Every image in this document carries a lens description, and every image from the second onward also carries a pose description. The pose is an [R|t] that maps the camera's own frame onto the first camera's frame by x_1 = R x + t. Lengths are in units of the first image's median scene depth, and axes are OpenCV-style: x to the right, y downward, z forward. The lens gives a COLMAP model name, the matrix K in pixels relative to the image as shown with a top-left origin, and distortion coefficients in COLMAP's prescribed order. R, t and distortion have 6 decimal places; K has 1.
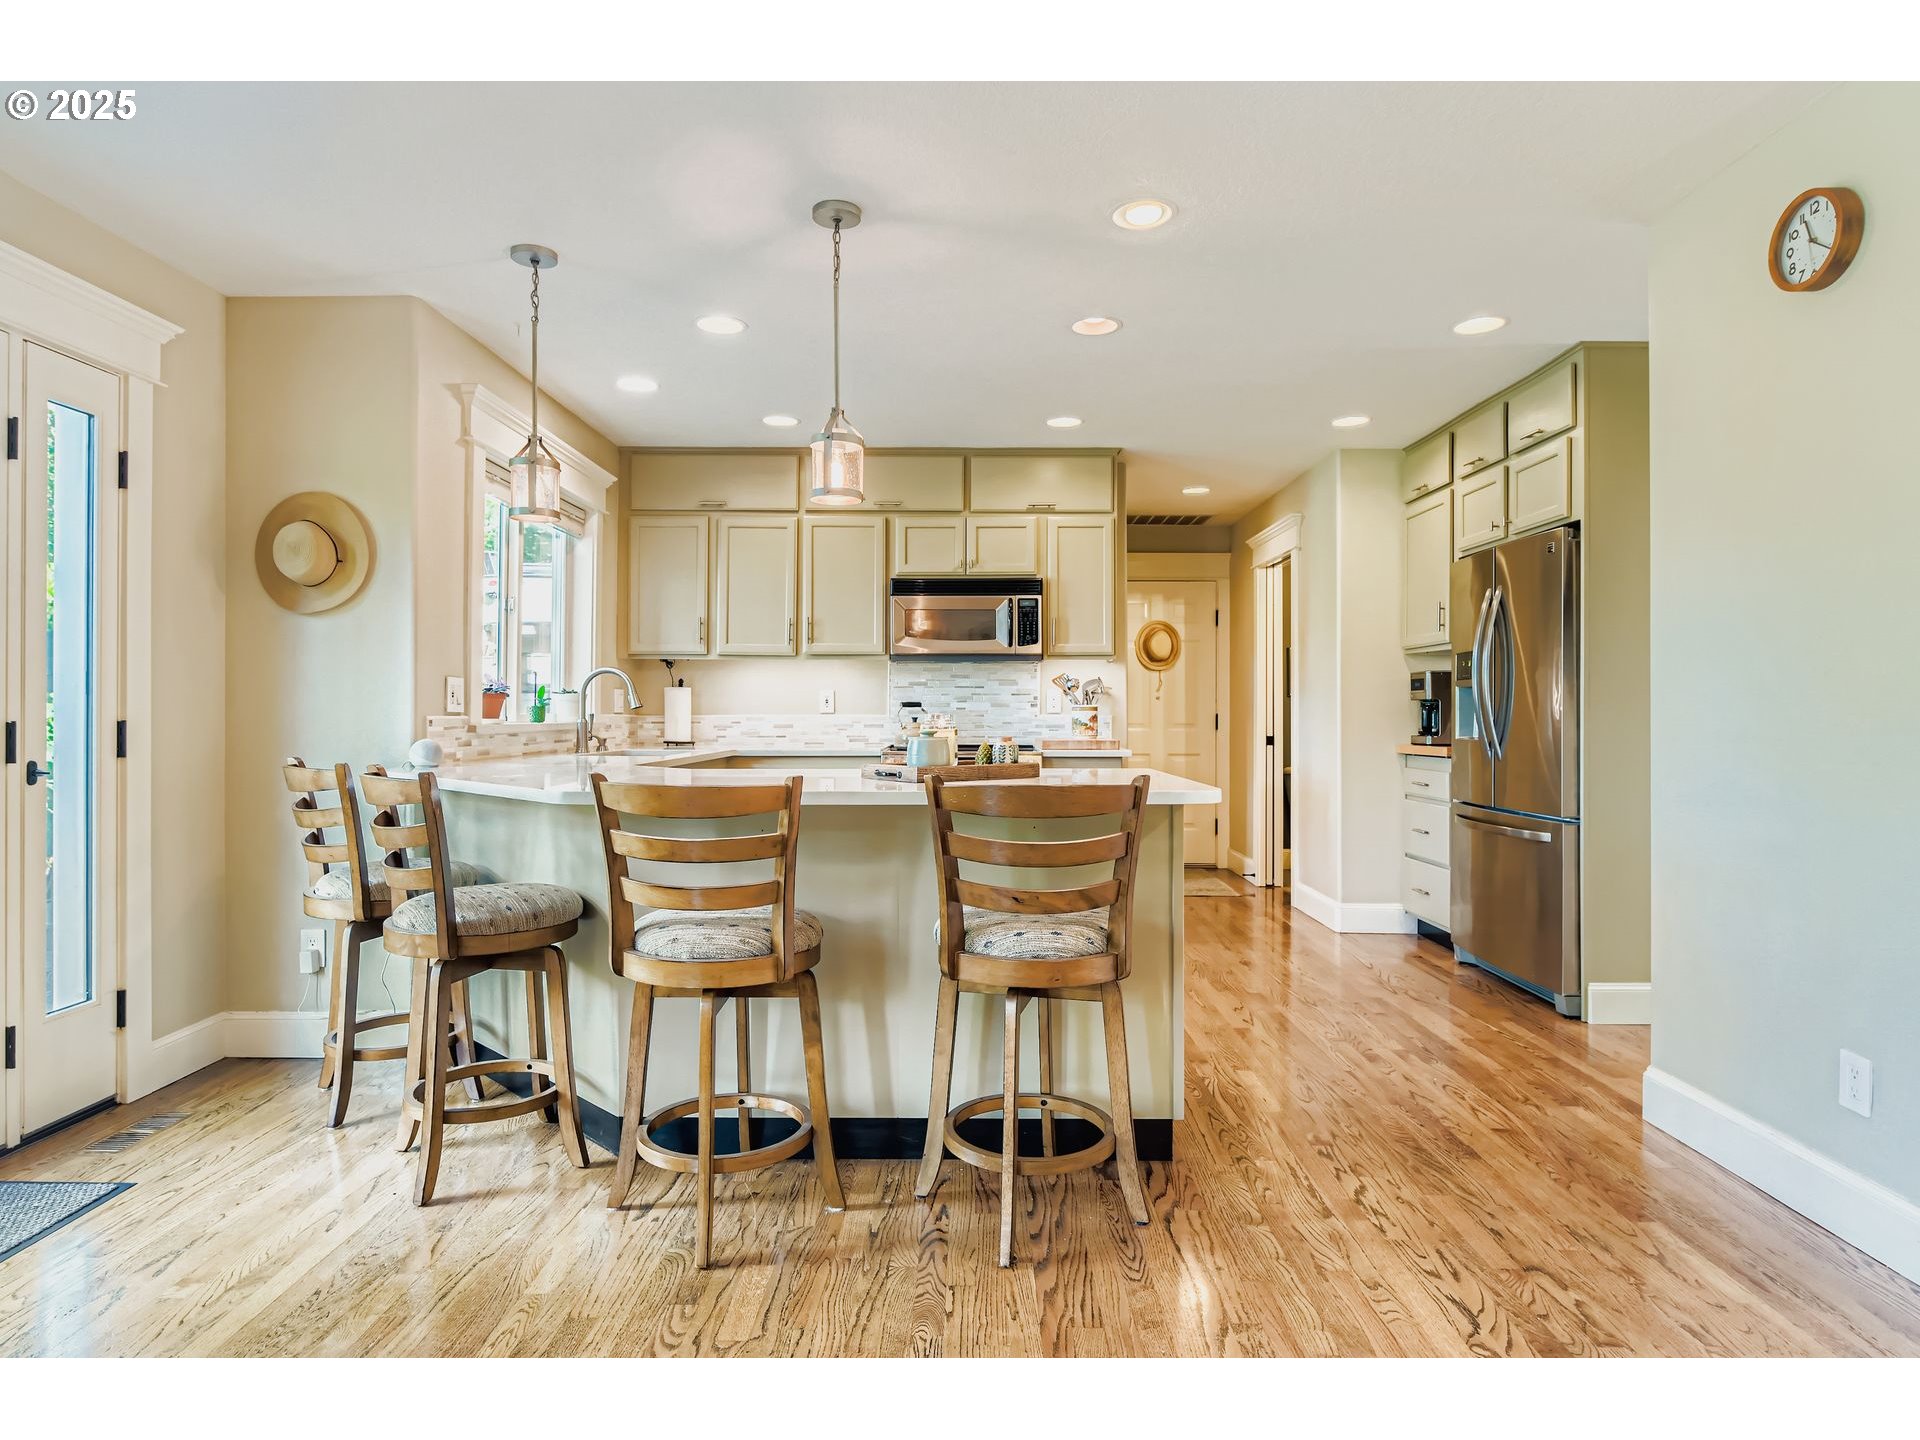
lens RADIAL K [[1089.6, 0, 954.1], [0, 1089.6, 706.0], [0, 0, 1]] dist [-0.002986, -0.000219]
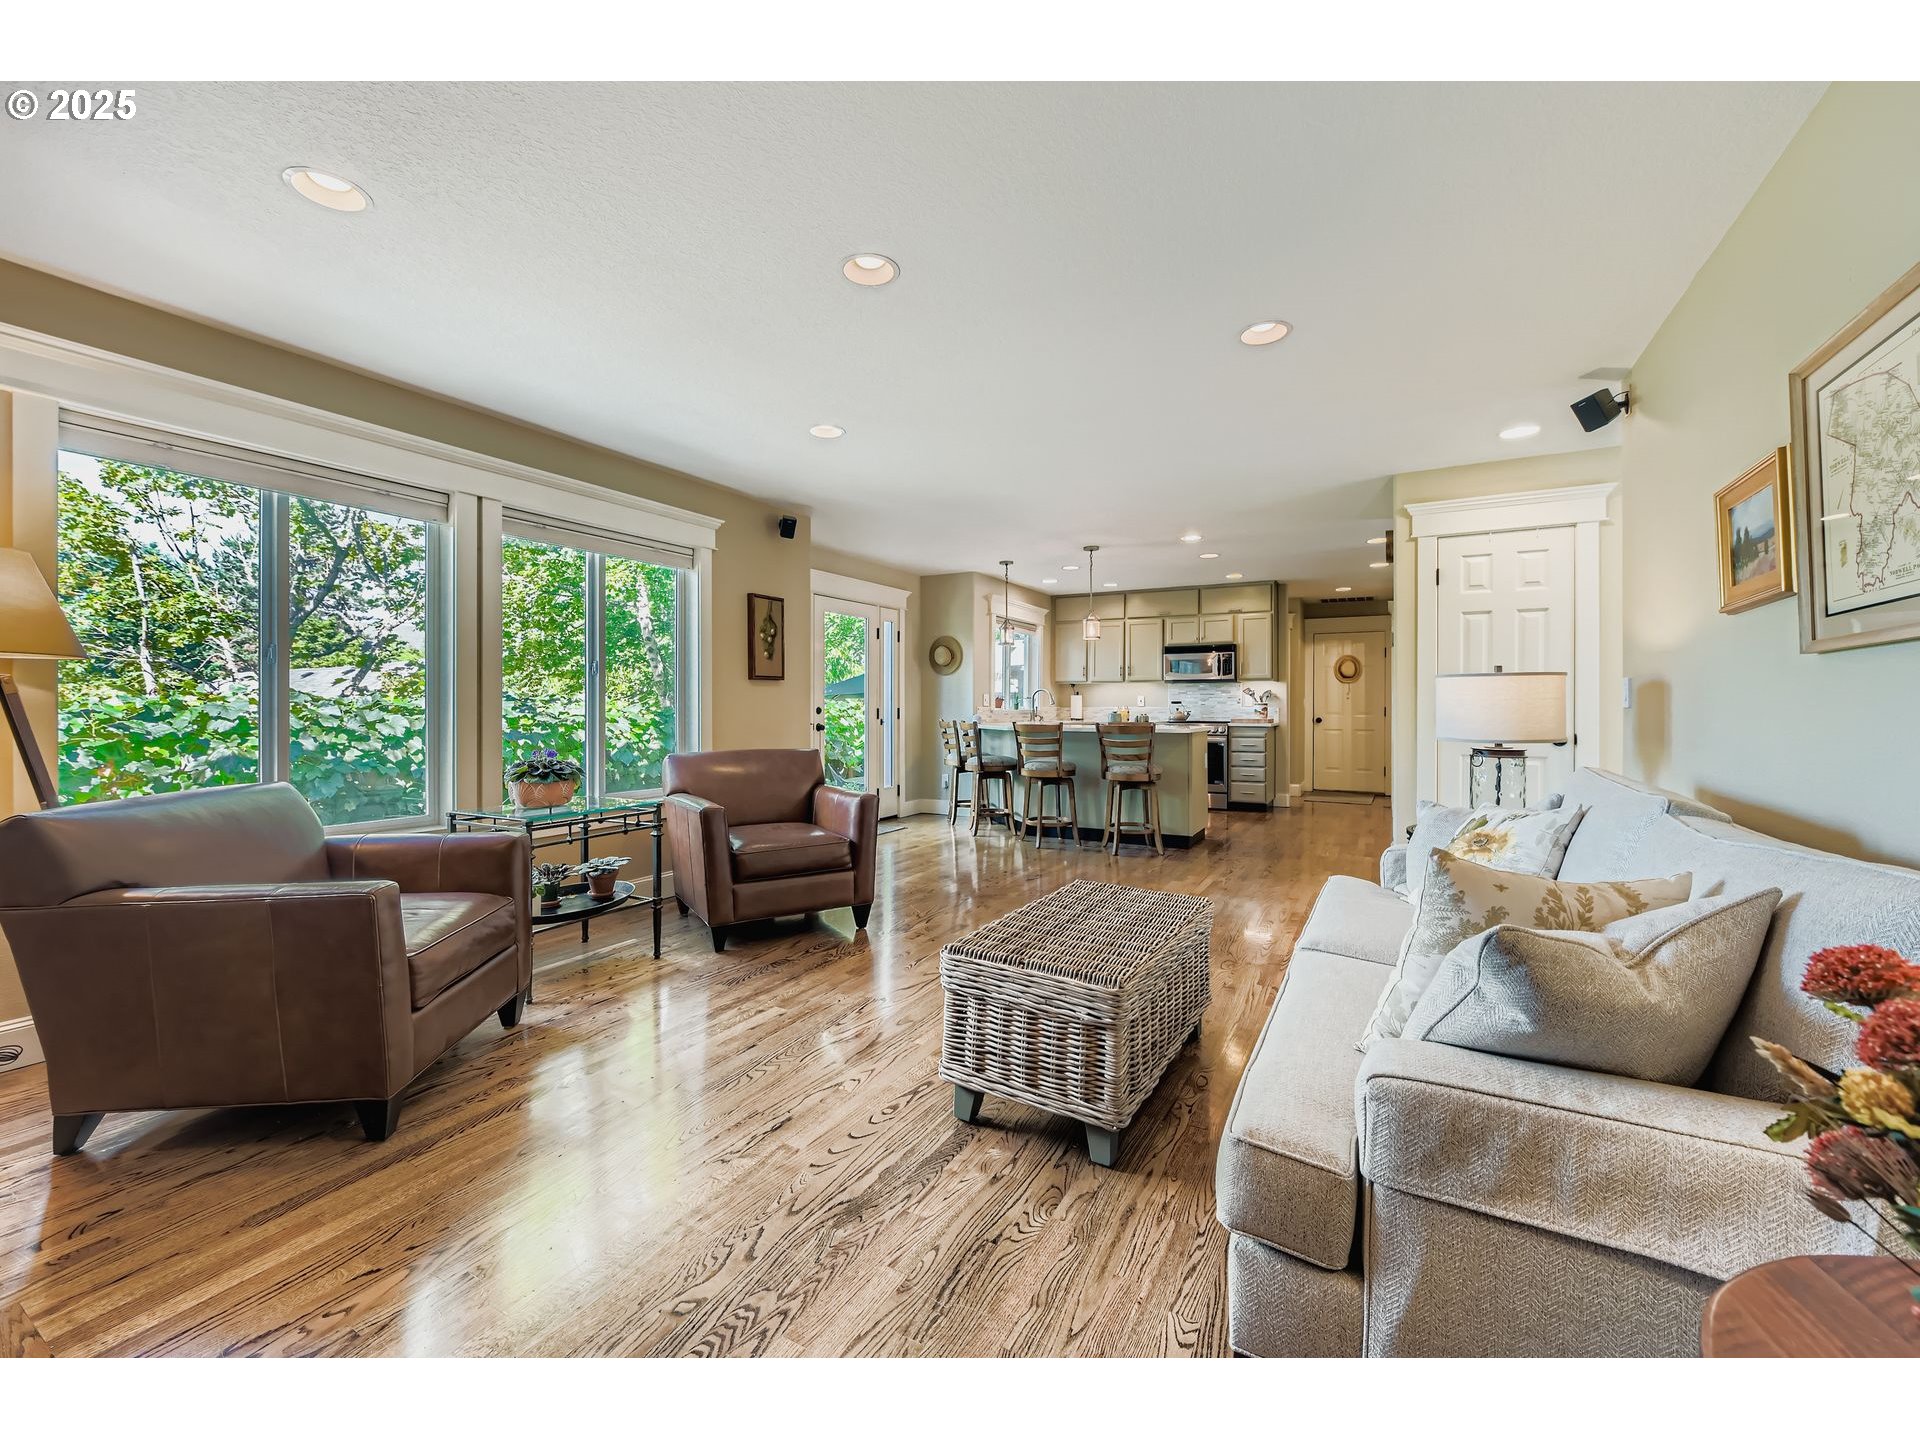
lens RADIAL K [[786.1, 0, 955.3], [0, 786.1, 707.8], [0, 0, 1]] dist [-0.001055, -0.000085]
pose [[0.879183, 0.000329, -0.476484, 0.530278], [0.002829, 0.999979, 0.005911, -0.001892], [0.476476, -0.006545, 0.879163, -1.003067]]
